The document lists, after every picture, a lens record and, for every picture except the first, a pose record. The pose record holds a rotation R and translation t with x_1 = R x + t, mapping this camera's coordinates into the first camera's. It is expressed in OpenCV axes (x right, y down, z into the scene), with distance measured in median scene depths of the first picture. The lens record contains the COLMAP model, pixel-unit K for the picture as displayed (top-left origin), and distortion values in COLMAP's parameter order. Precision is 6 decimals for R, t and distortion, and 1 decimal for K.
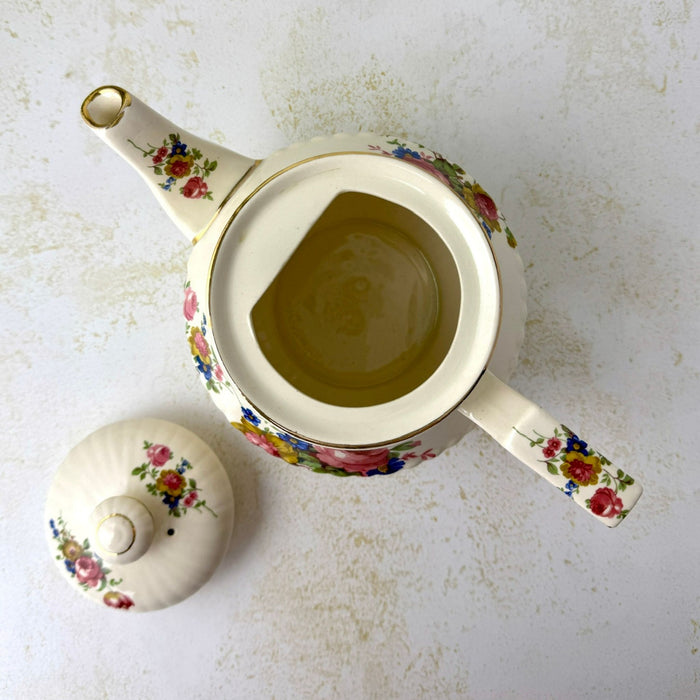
lens RADIAL K [[1342.7, 0, 349.7], [0, 1342.7, 348.8], [0, 0, 1]] dist [0.107416, 0.000000]
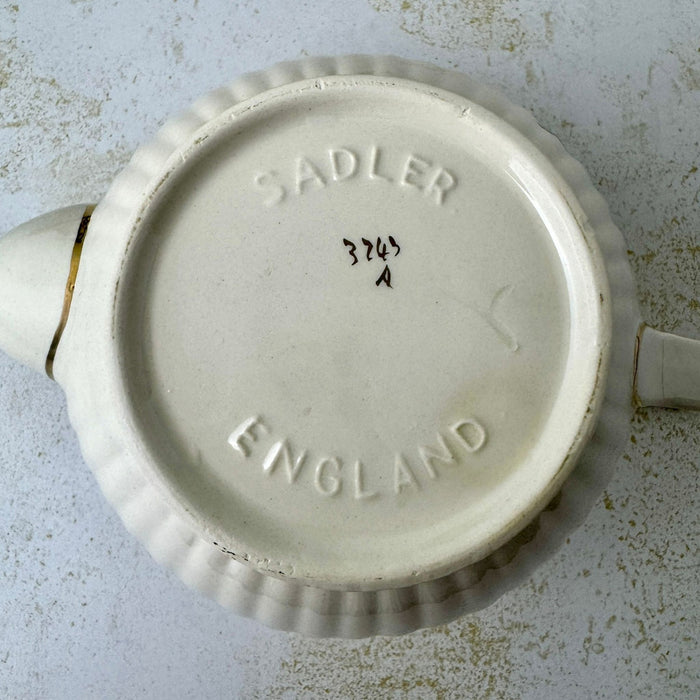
lens RADIAL K [[1342.7, 0, 350.5], [0, 1342.7, 350.3], [0, 0, 1]] dist [0.107416, 0.000000]
pose [[0.998794, 0.023573, -0.043078, -0.015302], [-0.022019, 0.999102, 0.036203, 0.013795], [0.043893, -0.035211, 0.998416, 0.351711]]
